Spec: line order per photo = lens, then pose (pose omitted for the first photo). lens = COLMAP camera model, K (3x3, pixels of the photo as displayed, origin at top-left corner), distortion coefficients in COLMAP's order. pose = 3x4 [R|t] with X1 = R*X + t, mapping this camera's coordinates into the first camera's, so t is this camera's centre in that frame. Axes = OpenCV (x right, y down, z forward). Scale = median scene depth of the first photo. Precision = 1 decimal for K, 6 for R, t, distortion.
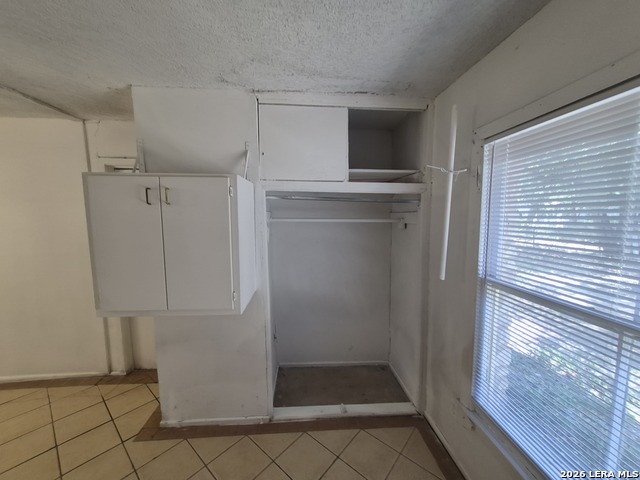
lens RADIAL K [[251.9, 0, 315.7], [0, 251.9, 241.8], [0, 0, 1]] dist [0.010947, -0.002029]
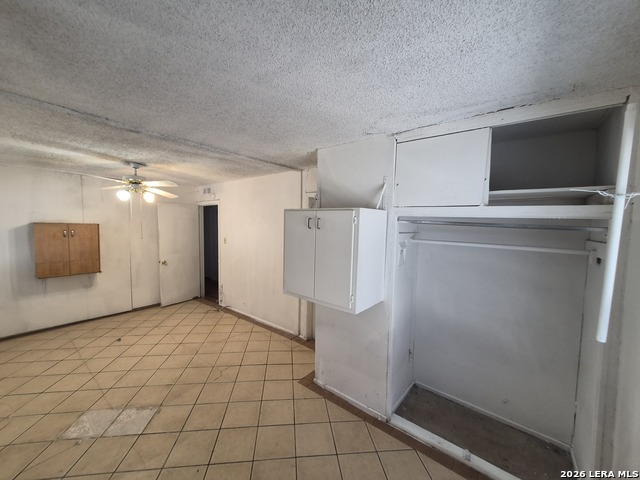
lens RADIAL K [[251.9, 0, 315.7], [0, 251.9, 241.8], [0, 0, 1]] dist [0.010947, -0.002029]
pose [[0.734164, 0.067701, -0.675589, 0.297678], [-0.097511, 0.995215, -0.006234, -0.040639], [0.671934, 0.070454, 0.737252, -0.084901]]
